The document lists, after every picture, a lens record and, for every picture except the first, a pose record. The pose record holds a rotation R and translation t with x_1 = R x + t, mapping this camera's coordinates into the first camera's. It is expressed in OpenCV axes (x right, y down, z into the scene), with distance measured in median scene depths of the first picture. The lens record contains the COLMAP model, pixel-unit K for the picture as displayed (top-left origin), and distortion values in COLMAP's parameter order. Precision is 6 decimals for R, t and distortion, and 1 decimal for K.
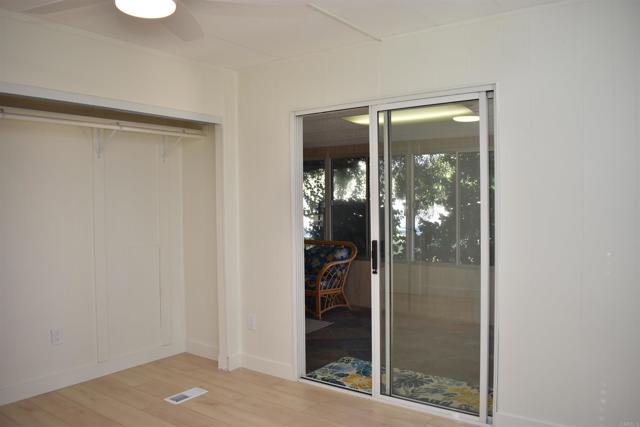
lens RADIAL K [[499.3, 0, 319.1], [0, 499.3, 209.2], [0, 0, 1]] dist [-0.086347, -0.005036]
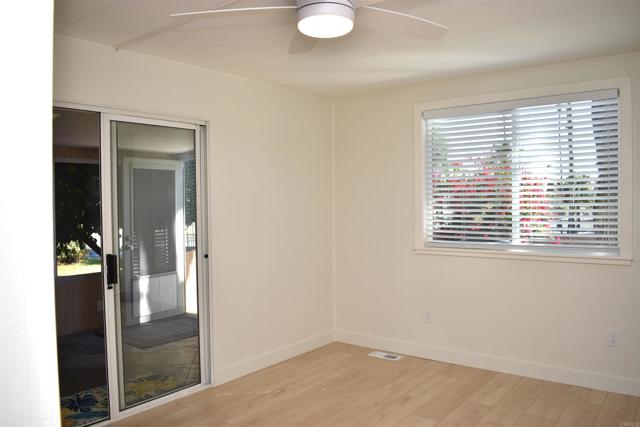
lens RADIAL K [[499.3, 0, 319.5], [0, 499.3, 214.4], [0, 0, 1]] dist [-0.086347, -0.005036]
pose [[0.012544, -0.009801, 0.999873, -0.815301], [0.028681, 0.999544, 0.009437, -0.009082], [-0.999510, 0.028559, 0.012820, 0.582698]]
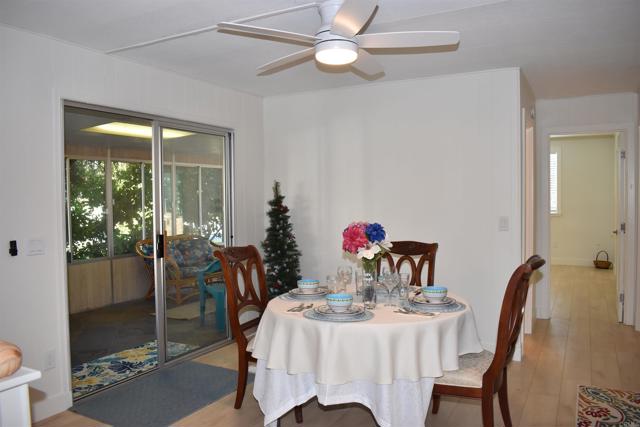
lens RADIAL K [[499.3, 0, 319.3], [0, 499.3, 212.8], [0, 0, 1]] dist [-0.086347, -0.005036]
pose [[0.184872, 0.034579, -0.982154, 1.450506], [-0.007253, 0.999402, 0.033821, -0.024935], [0.982736, 0.000871, 0.185012, 1.368215]]
